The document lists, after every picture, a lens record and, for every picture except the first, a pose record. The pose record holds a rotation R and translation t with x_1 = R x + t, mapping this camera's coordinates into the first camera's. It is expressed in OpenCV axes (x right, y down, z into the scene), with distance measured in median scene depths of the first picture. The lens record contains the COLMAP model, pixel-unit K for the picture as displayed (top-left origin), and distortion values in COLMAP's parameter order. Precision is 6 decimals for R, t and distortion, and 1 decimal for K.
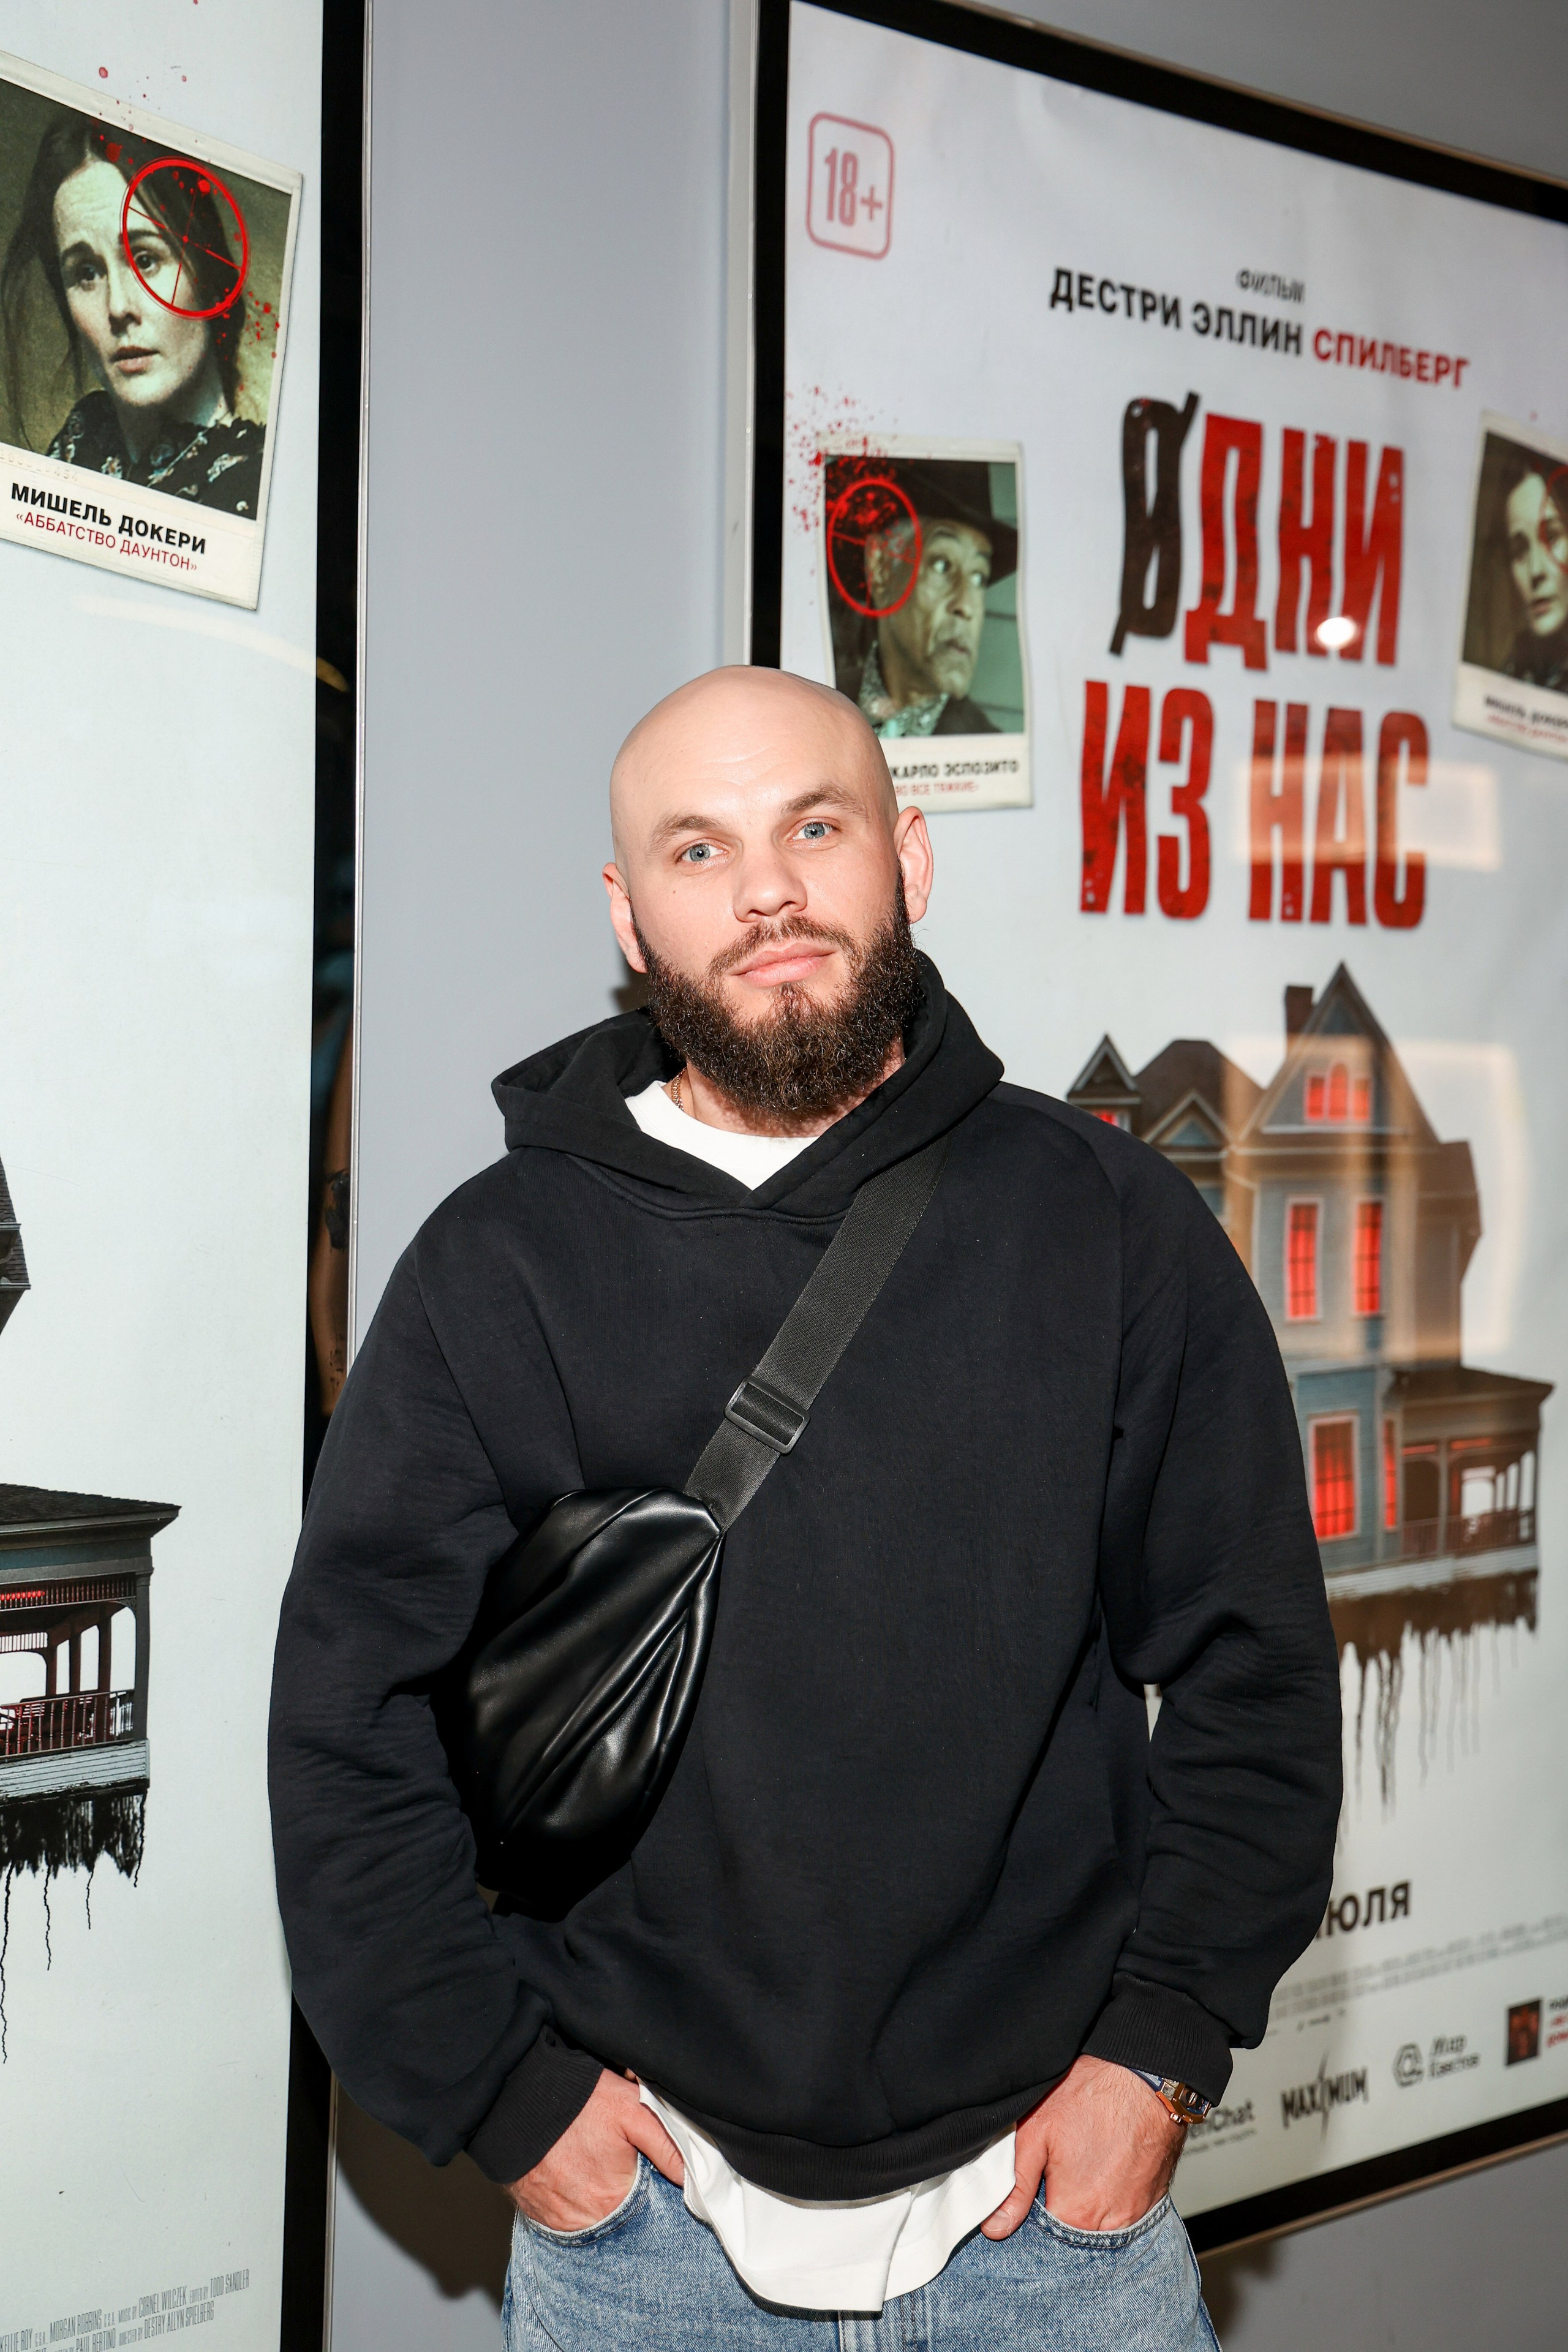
lens RADIAL K [[3914.2, 0, 773.3], [0, 3914.2, 1155.3], [0, 0, 1]] dist [0.260941, 0.057480]
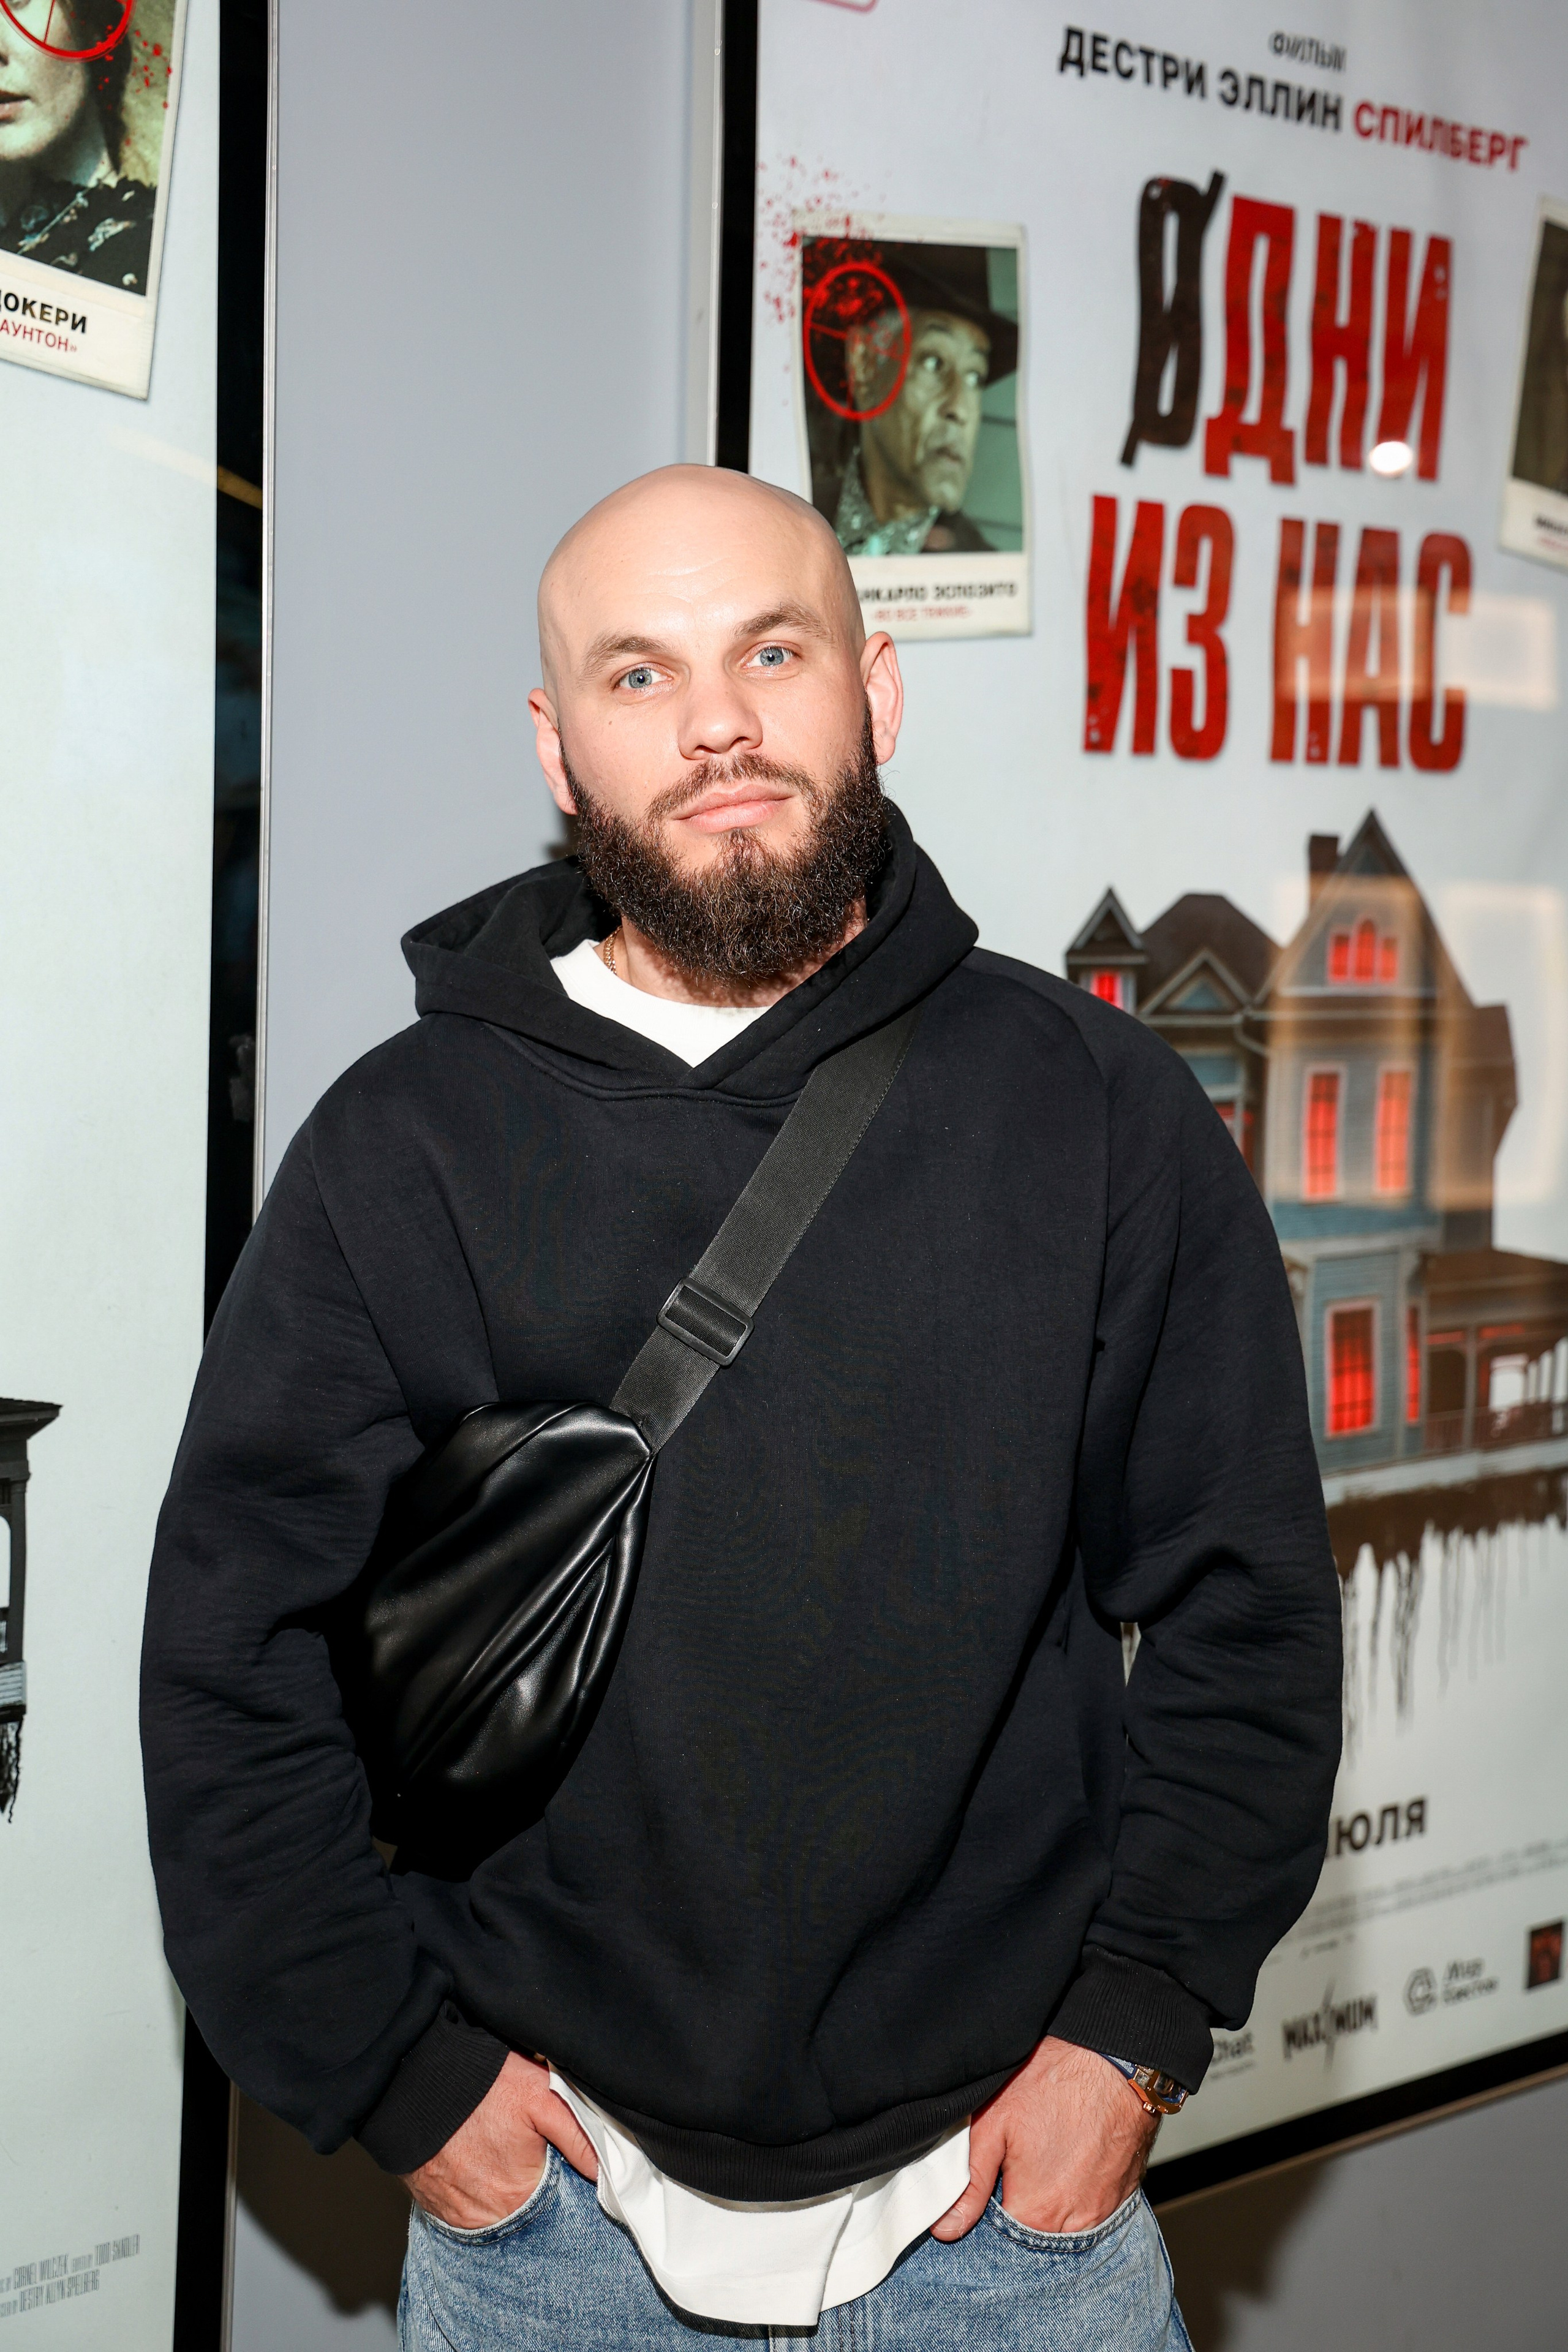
lens RADIAL K [[3752.7, 0, 777.7], [0, 3752.7, 1164.6], [0, 0, 1]] dist [0.222171, 0.171511]
pose [[0.999791, 0.009866, -0.017903, 0.024644], [-0.009000, 0.998816, 0.047806, -0.007694], [0.018353, -0.047635, 0.998696, 0.124003]]
